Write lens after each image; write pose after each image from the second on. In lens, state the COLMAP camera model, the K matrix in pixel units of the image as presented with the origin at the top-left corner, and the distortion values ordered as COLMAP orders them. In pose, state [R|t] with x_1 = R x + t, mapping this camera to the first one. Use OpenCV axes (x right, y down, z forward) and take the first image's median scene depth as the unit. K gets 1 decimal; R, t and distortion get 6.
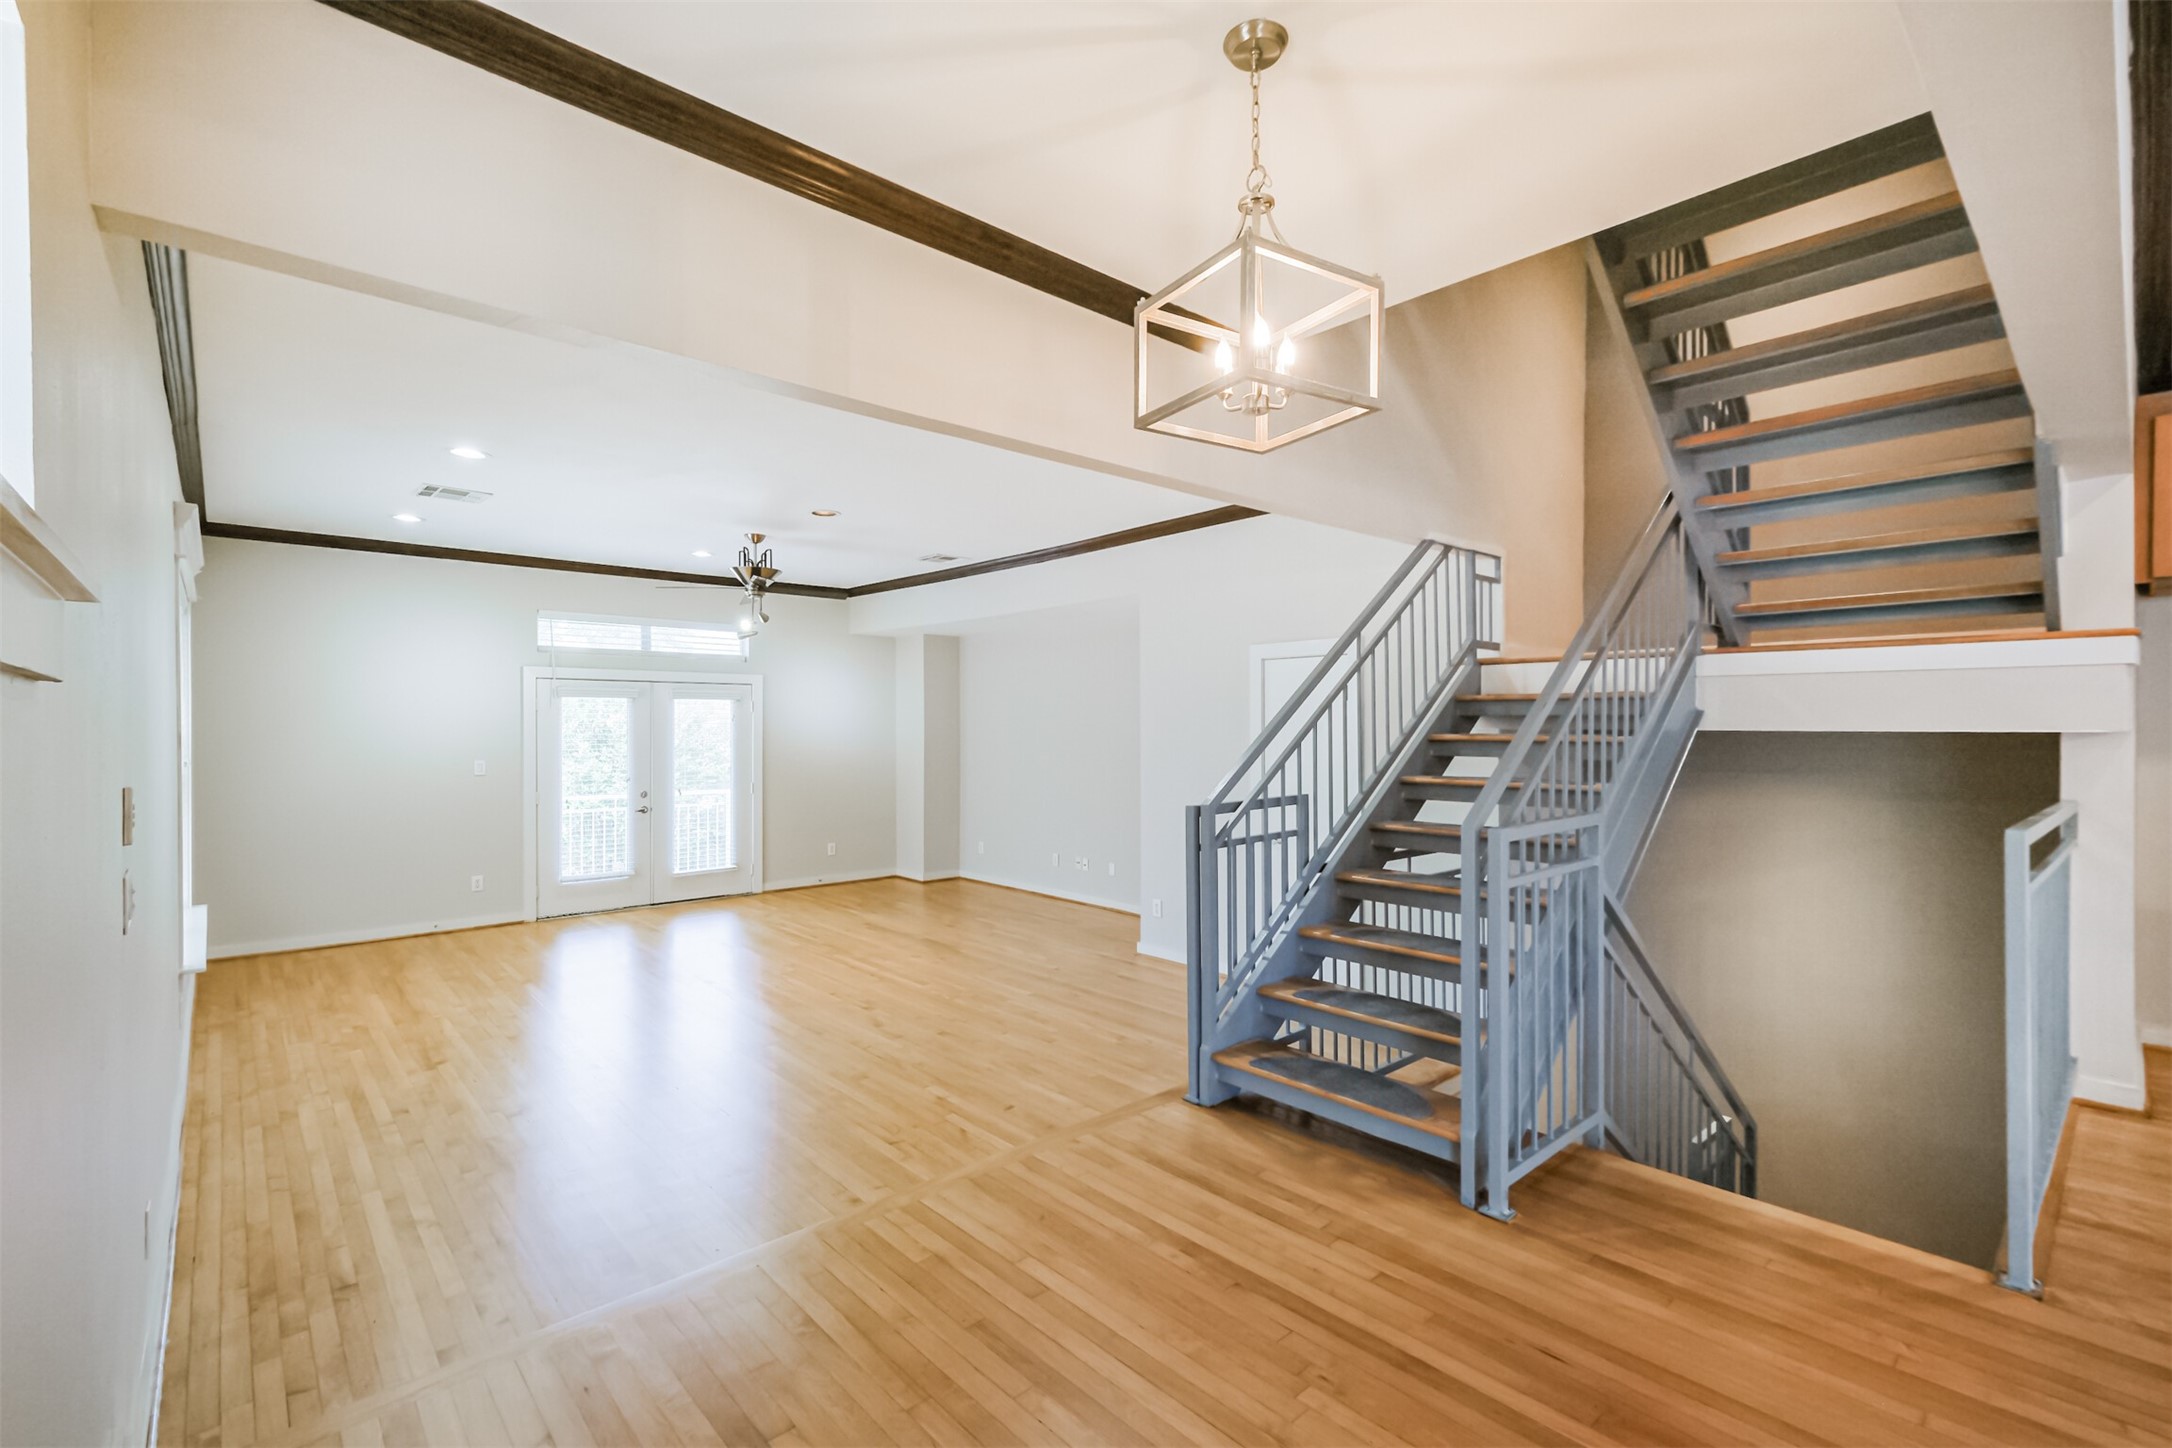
lens RADIAL K [[955.0, 0, 1091.6], [0, 955.0, 738.7], [0, 0, 1]] dist [-0.000456, 0.000223]
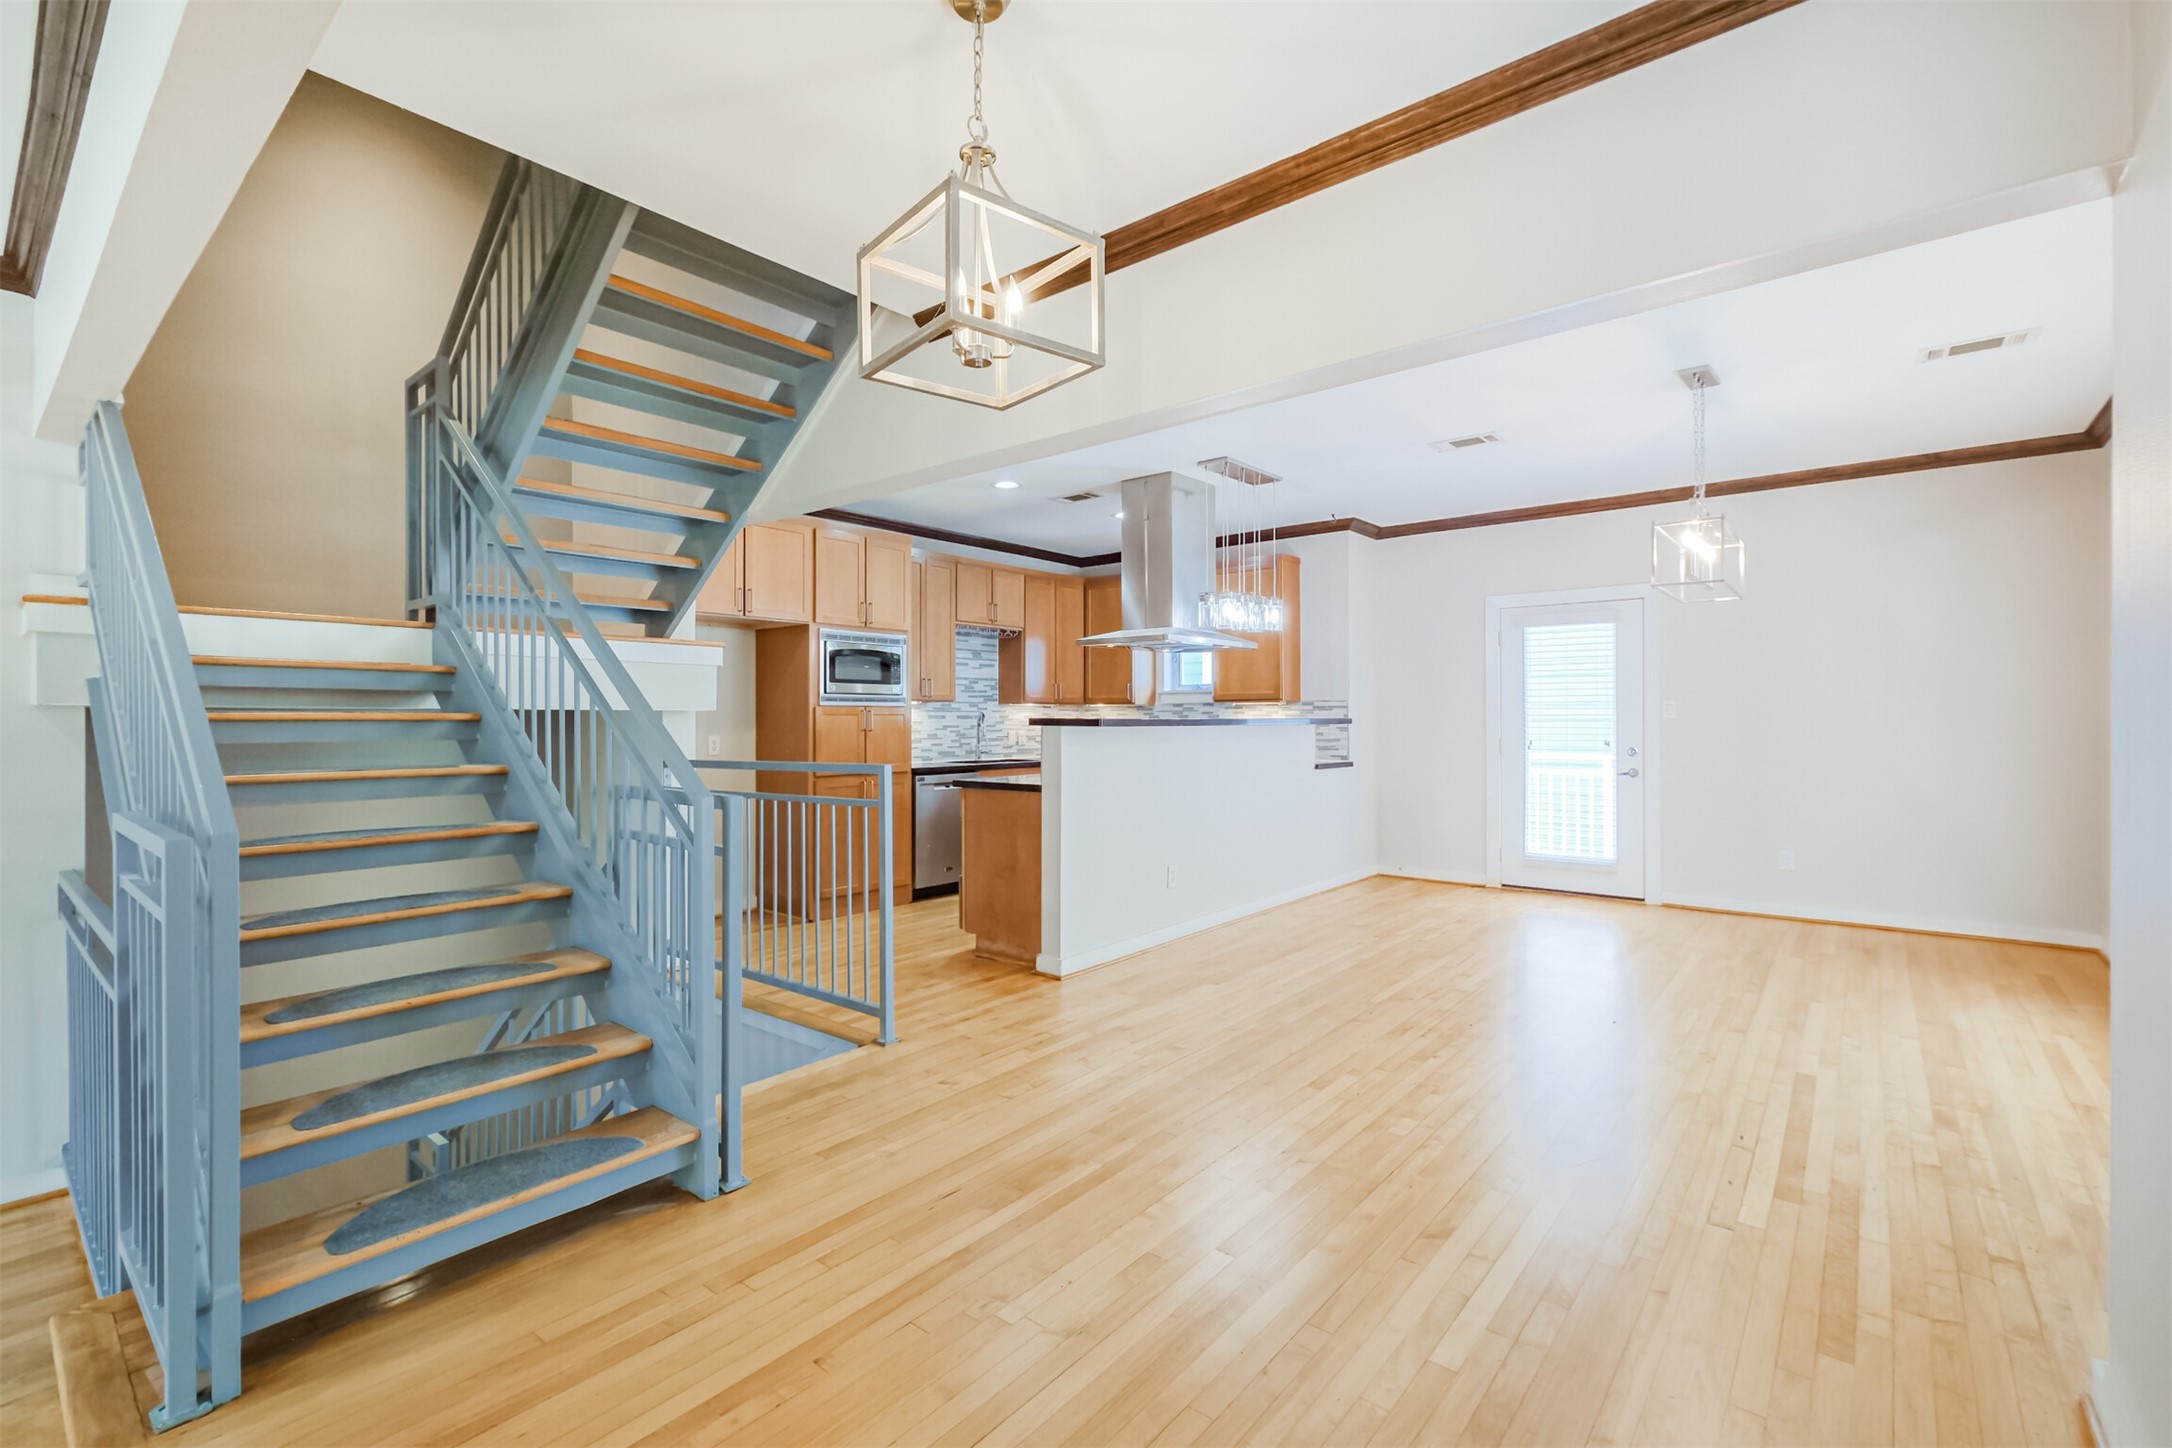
lens RADIAL K [[955.0, 0, 1091.6], [0, 955.0, 738.7], [0, 0, 1]] dist [-0.000456, 0.000223]
pose [[-0.154143, -0.015660, 0.987924, -0.593053], [0.010417, 0.999793, 0.017474, 0.017861], [-0.987994, 0.012985, -0.153948, 0.755364]]
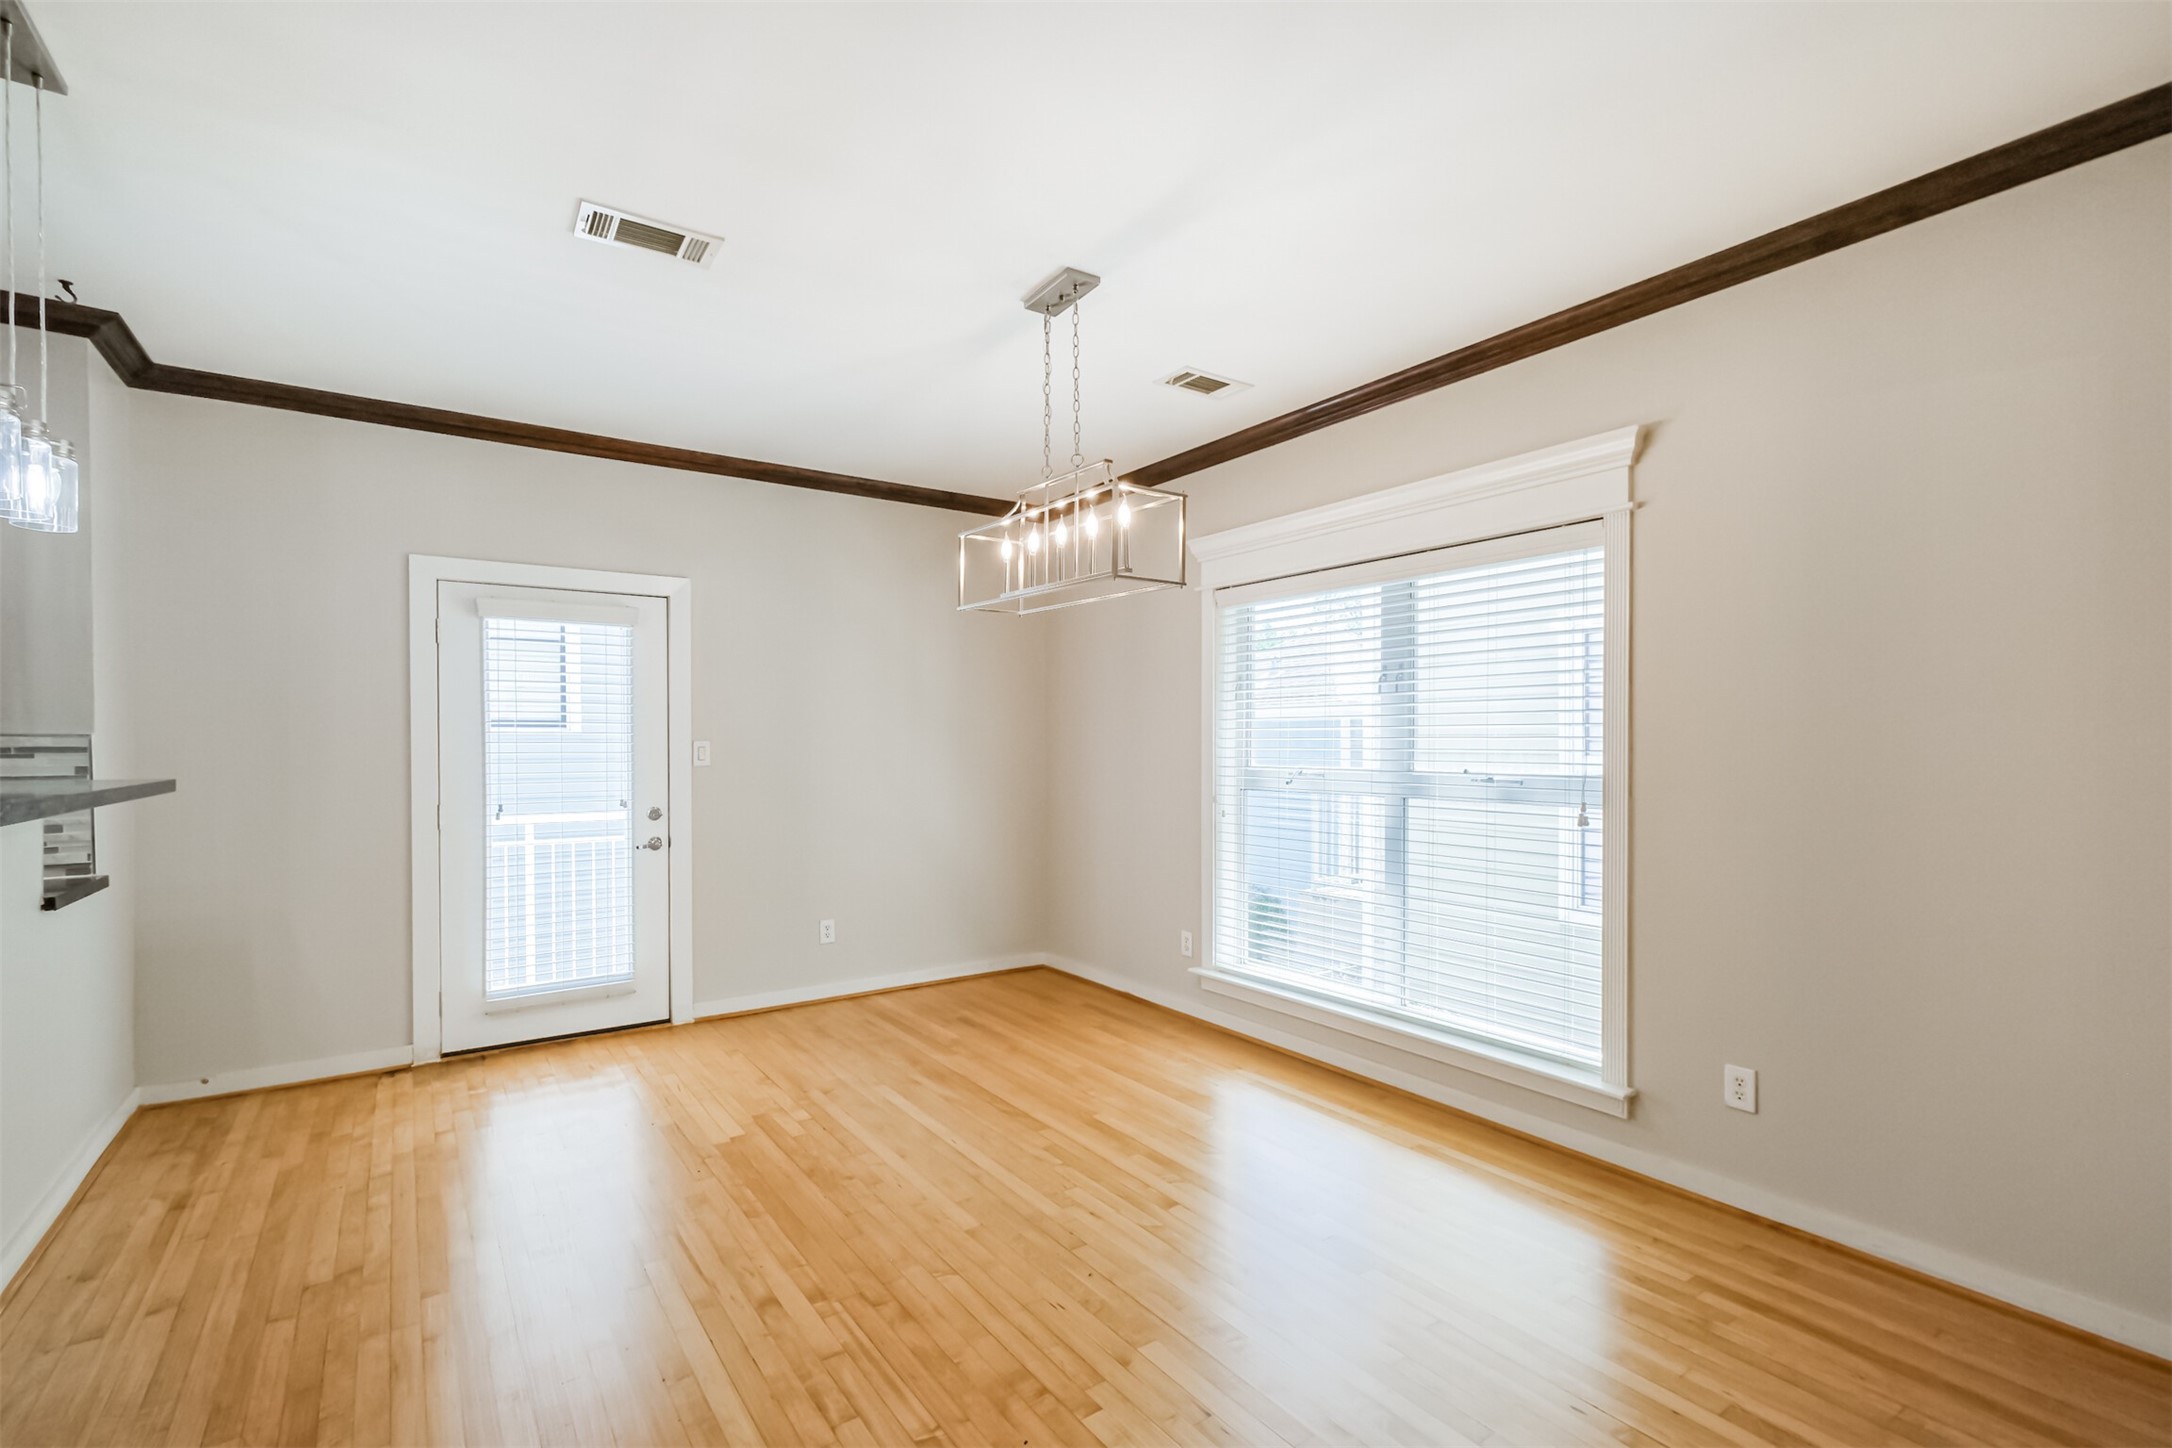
lens RADIAL K [[972.3, 0, 1088.6], [0, 972.3, 745.0], [0, 0, 1]] dist [0.000989, 0.001020]
pose [[-0.992598, 0.008232, 0.121170, -0.401096], [0.009140, 0.999934, 0.006940, 0.011873], [-0.121104, 0.007996, -0.992608, 0.738356]]
